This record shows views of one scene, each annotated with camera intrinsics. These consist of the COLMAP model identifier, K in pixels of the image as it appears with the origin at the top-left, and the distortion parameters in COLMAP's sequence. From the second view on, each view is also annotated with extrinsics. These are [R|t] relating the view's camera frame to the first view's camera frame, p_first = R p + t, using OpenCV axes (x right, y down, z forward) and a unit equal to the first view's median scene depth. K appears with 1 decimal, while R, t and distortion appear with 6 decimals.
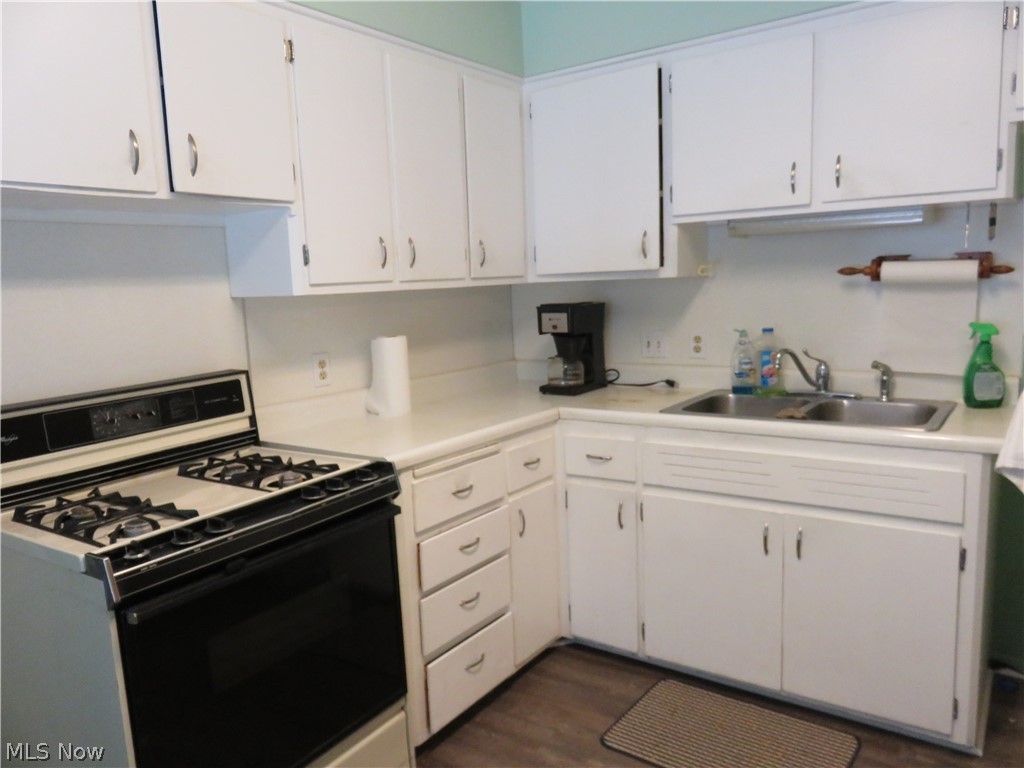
lens RADIAL K [[767.6, 0, 514.6], [0, 767.6, 373.5], [0, 0, 1]] dist [0.004695, 0.001834]
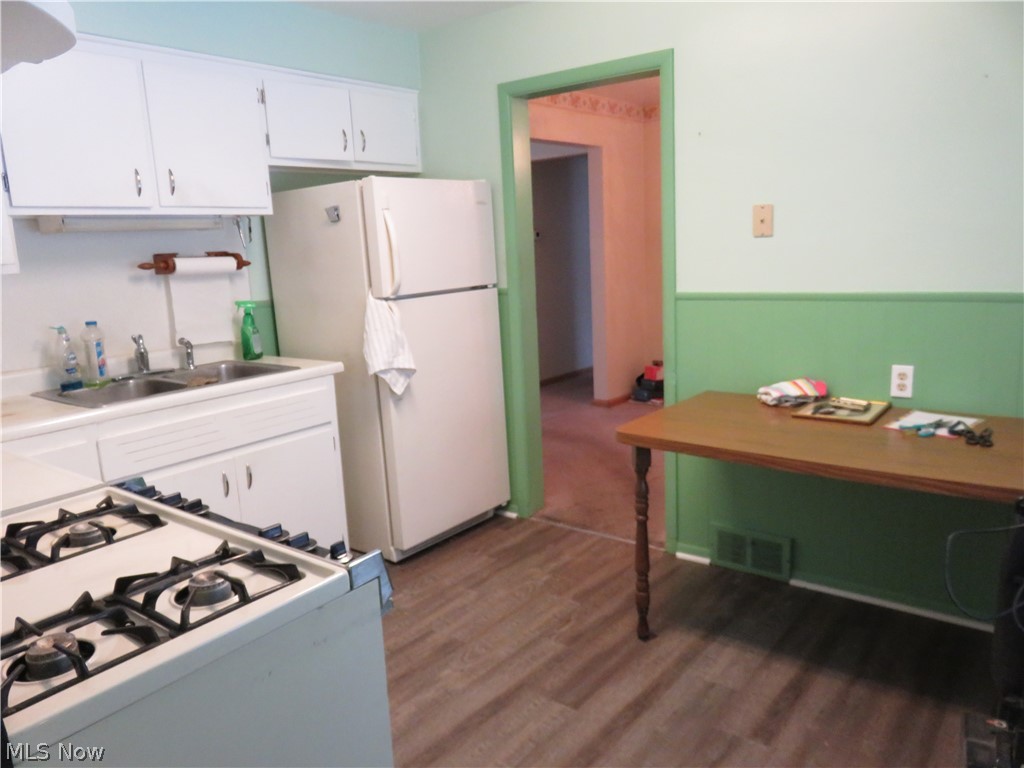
lens RADIAL K [[767.6, 0, 510.7], [0, 767.6, 384.6], [0, 0, 1]] dist [0.004695, 0.001834]
pose [[0.052879, -0.149133, 0.987402, -0.699261], [0.167356, 0.976124, 0.138467, -0.024738], [-0.984477, 0.157925, 0.076575, 0.373146]]
